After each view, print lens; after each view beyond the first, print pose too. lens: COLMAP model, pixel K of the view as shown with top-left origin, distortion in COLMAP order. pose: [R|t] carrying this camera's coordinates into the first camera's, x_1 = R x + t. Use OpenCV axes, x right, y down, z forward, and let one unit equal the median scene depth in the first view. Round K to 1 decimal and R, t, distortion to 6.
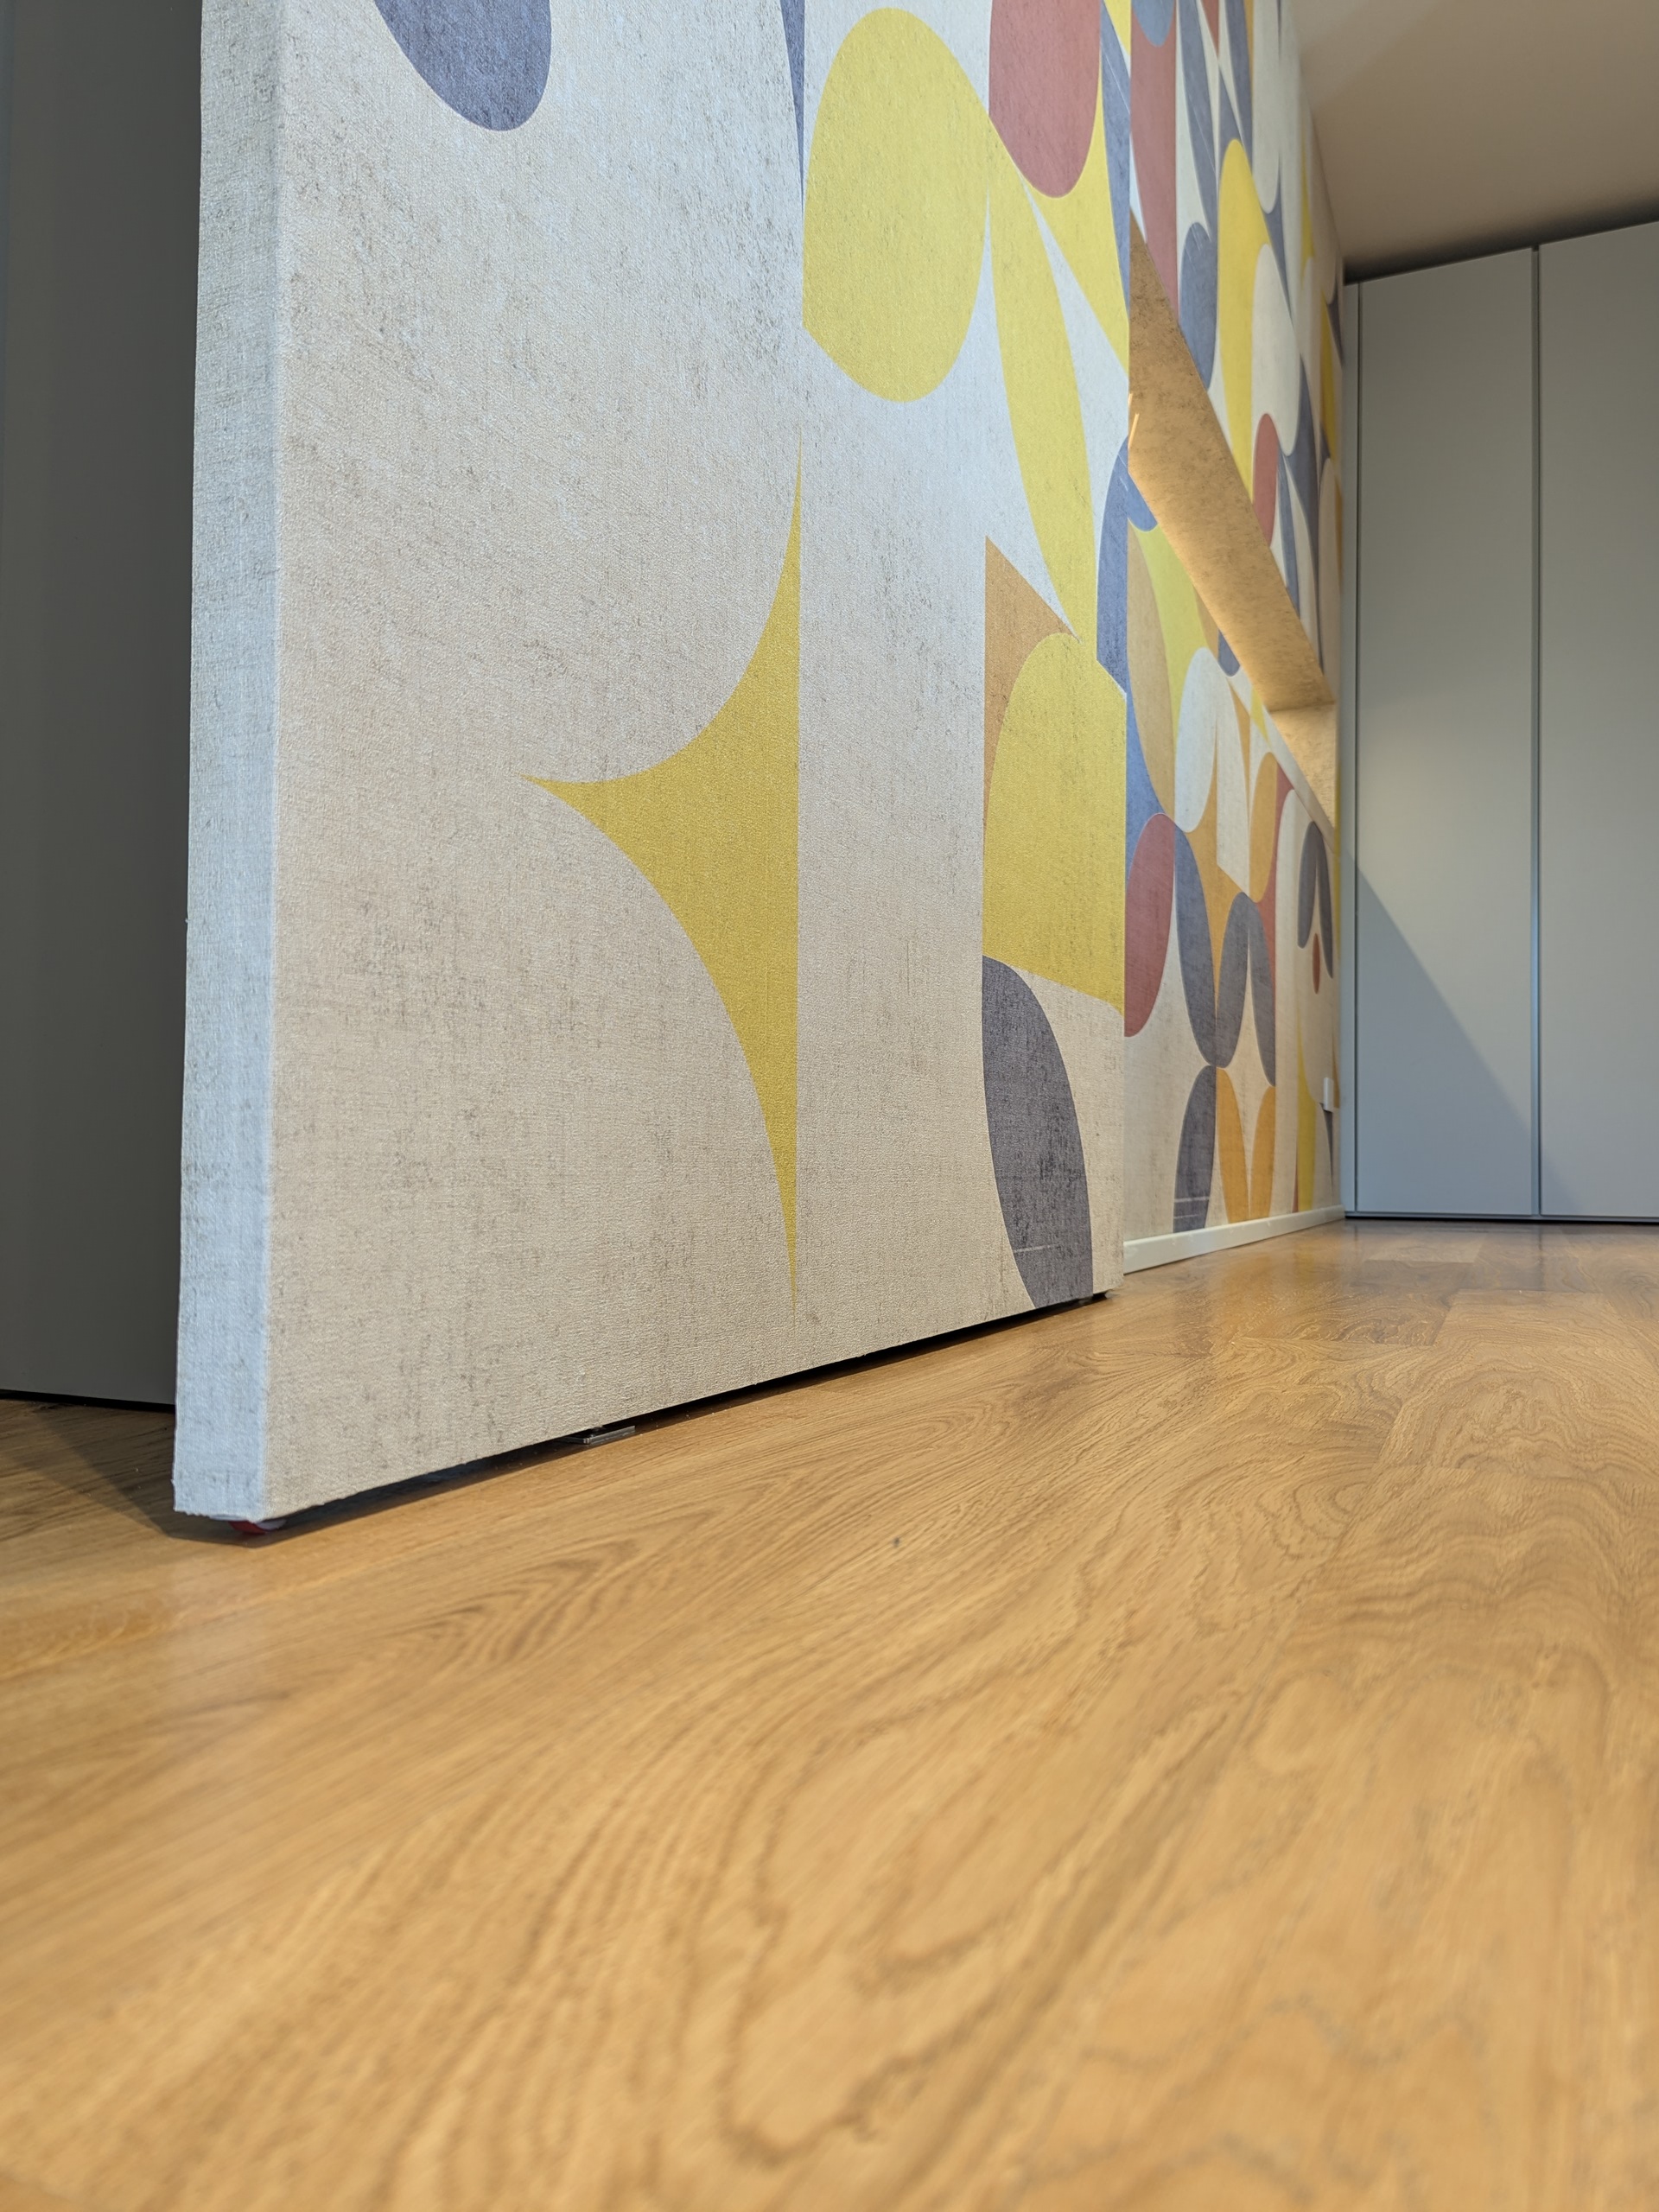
lens RADIAL K [[1554.6, 0, 839.5], [0, 1554.6, 1117.0], [0, 0, 1]] dist [0.078199, -0.084224]
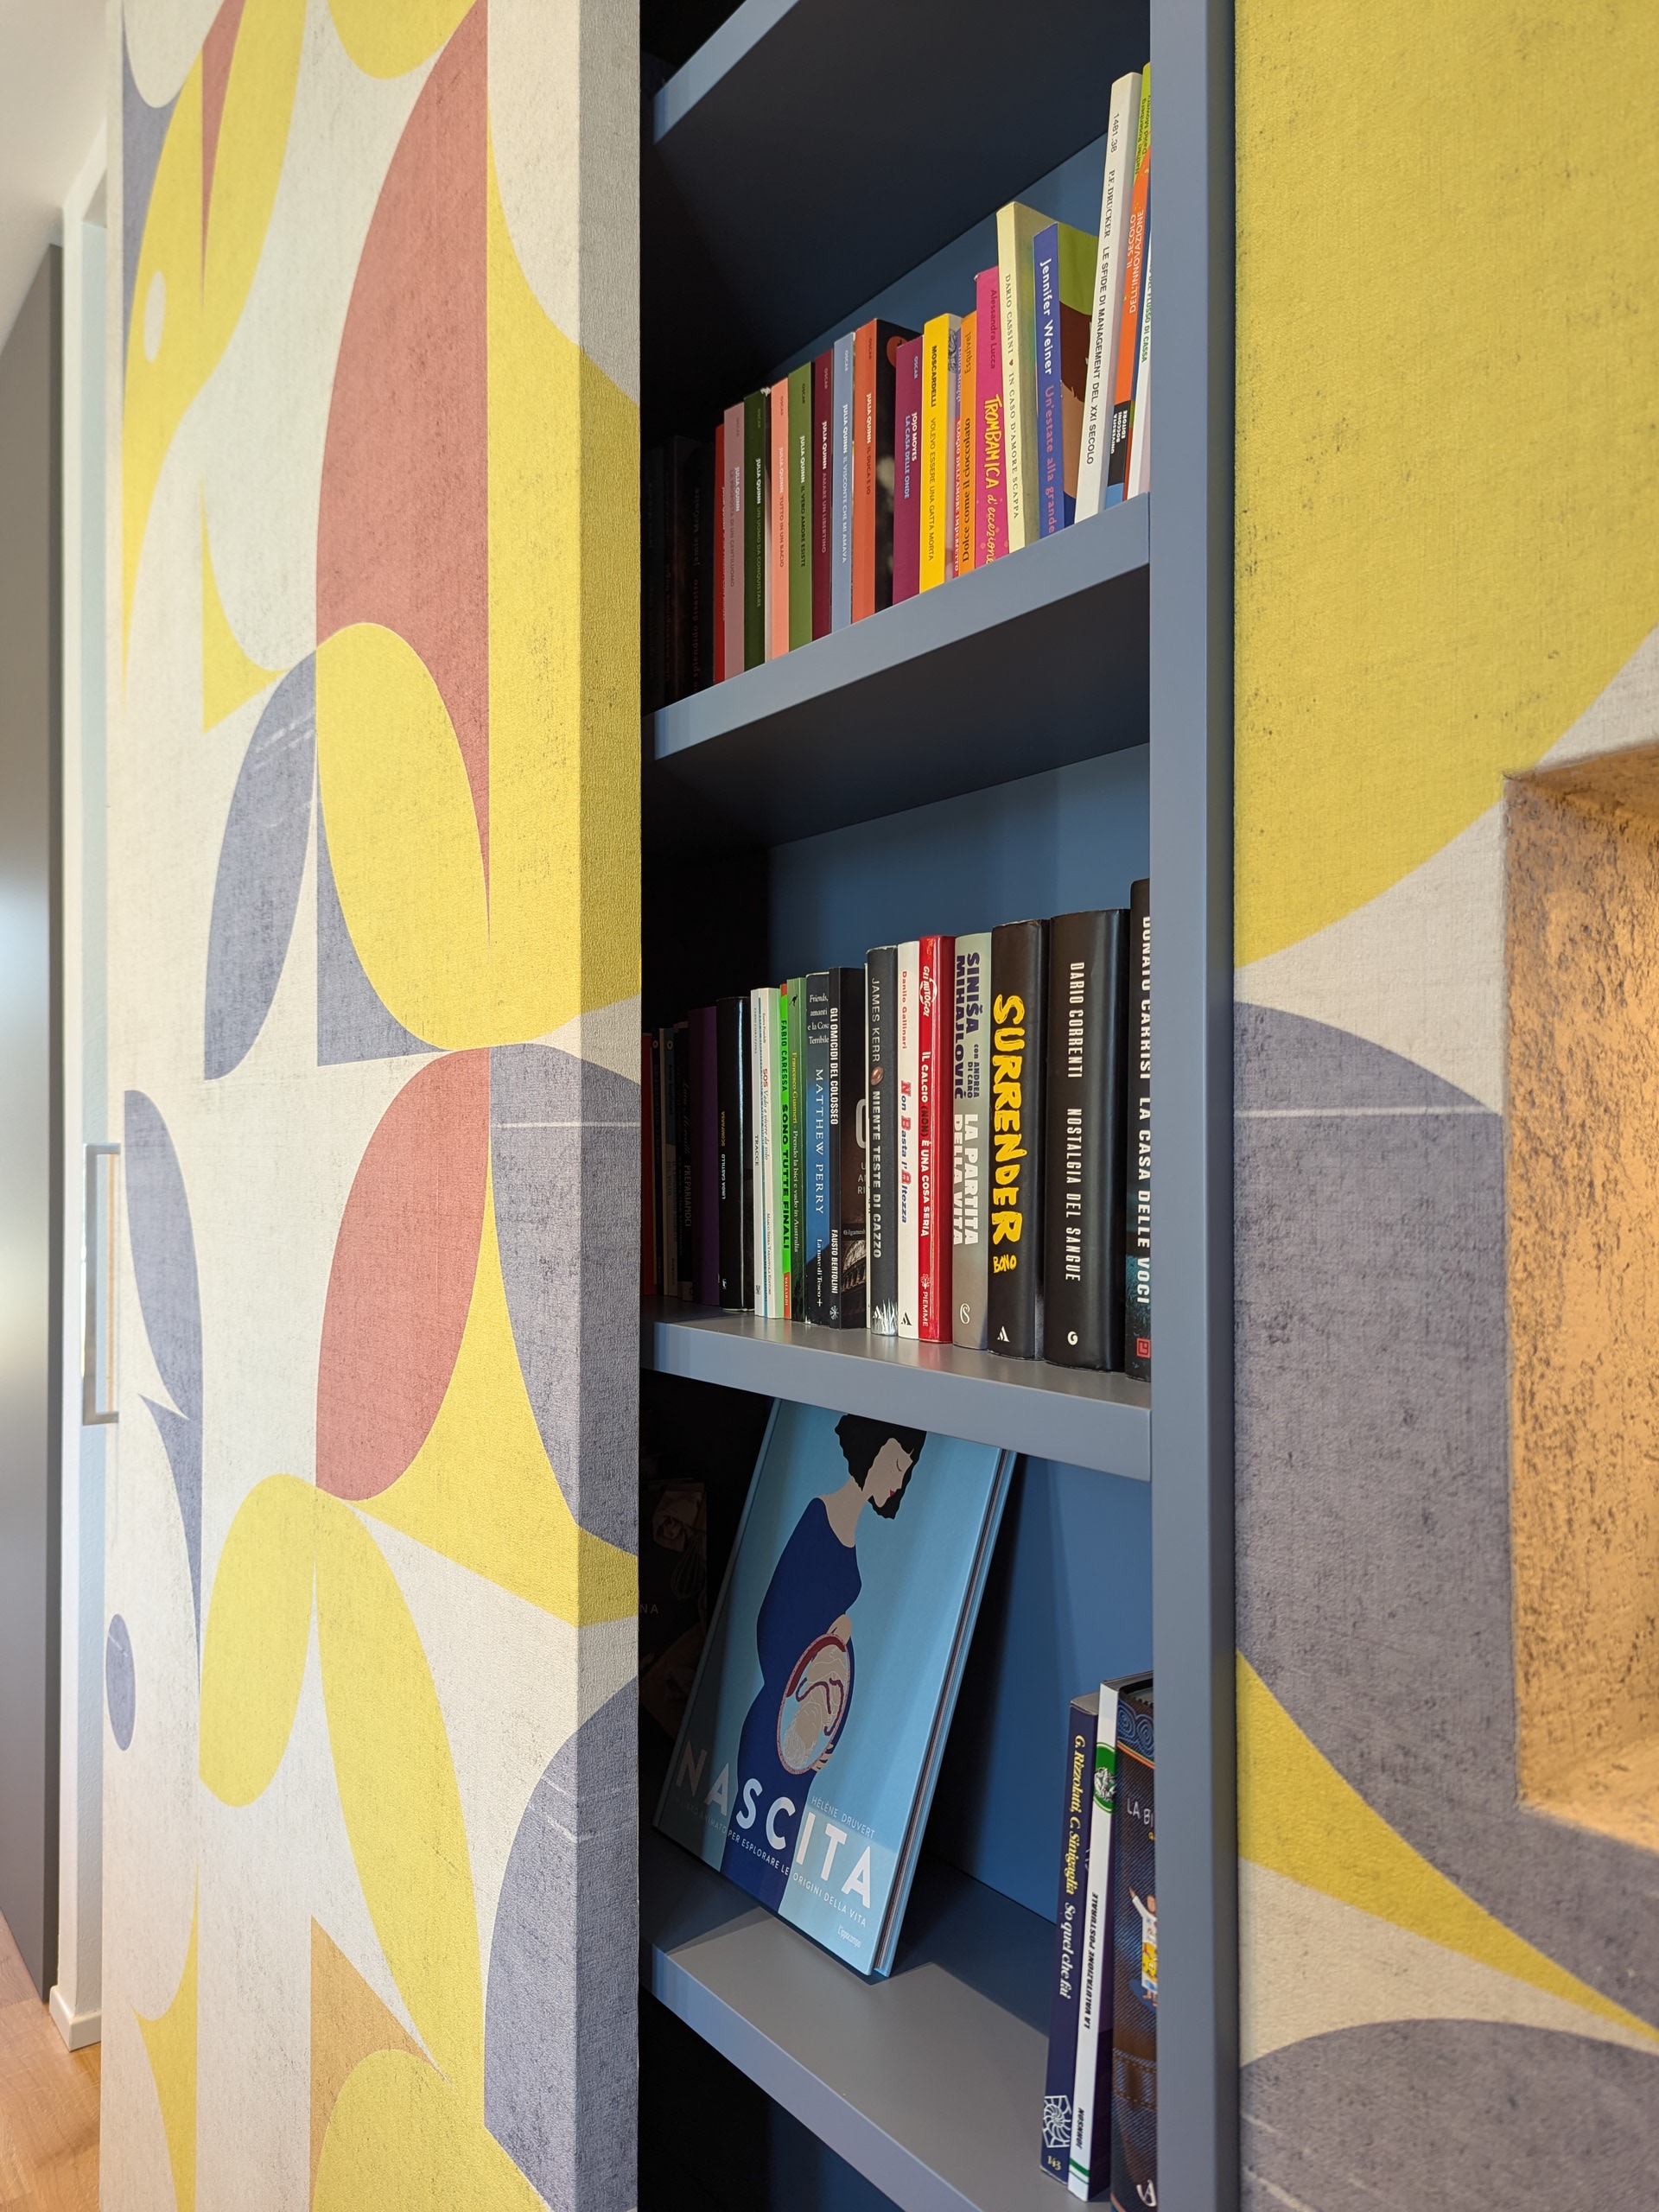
lens RADIAL K [[1554.6, 0, 839.5], [0, 1554.6, 1117.0], [0, 0, 1]] dist [0.078199, -0.084224]
pose [[-0.480545, -0.012213, -0.876885, 0.811630], [0.033909, 0.998897, -0.032495, -0.825022], [0.876314, -0.045350, -0.479600, 1.782274]]
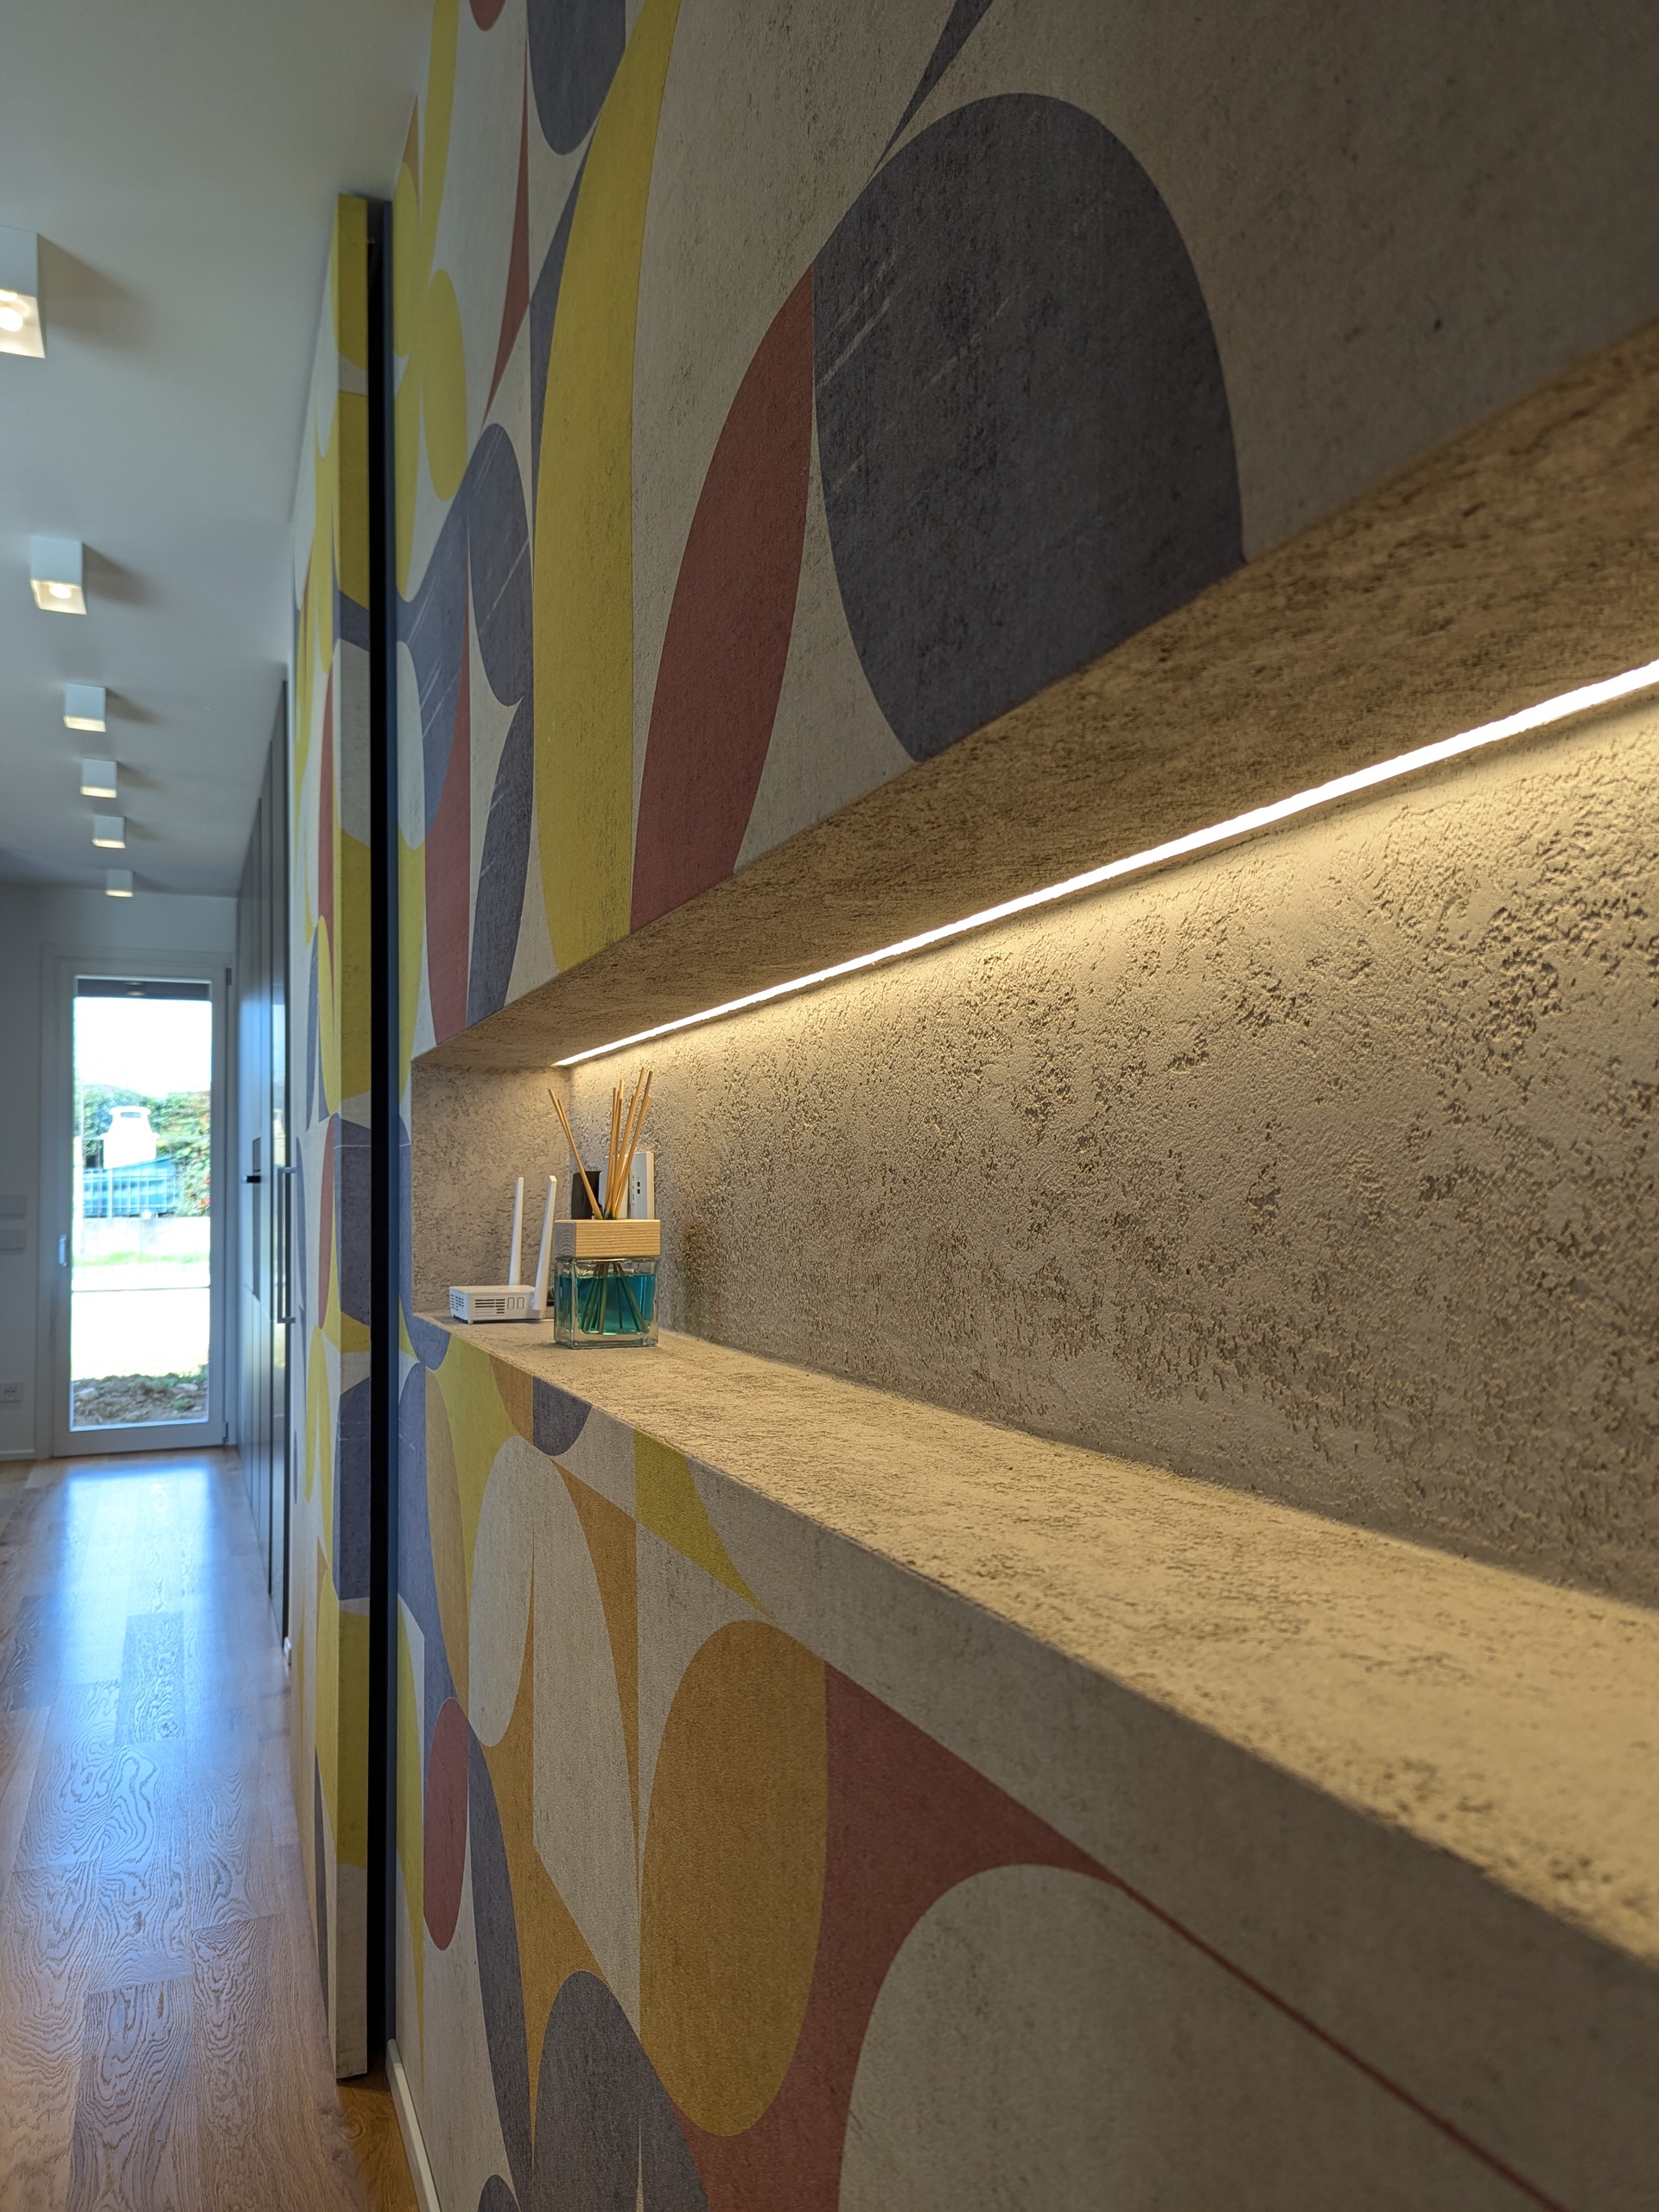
lens RADIAL K [[1554.6, 0, 839.5], [0, 1554.6, 1117.0], [0, 0, 1]] dist [0.078199, -0.084224]
pose [[-0.682983, -0.019963, -0.730162, 1.130325], [0.041534, 0.996948, -0.066107, -0.744408], [0.729253, -0.075477, -0.680069, 2.906539]]
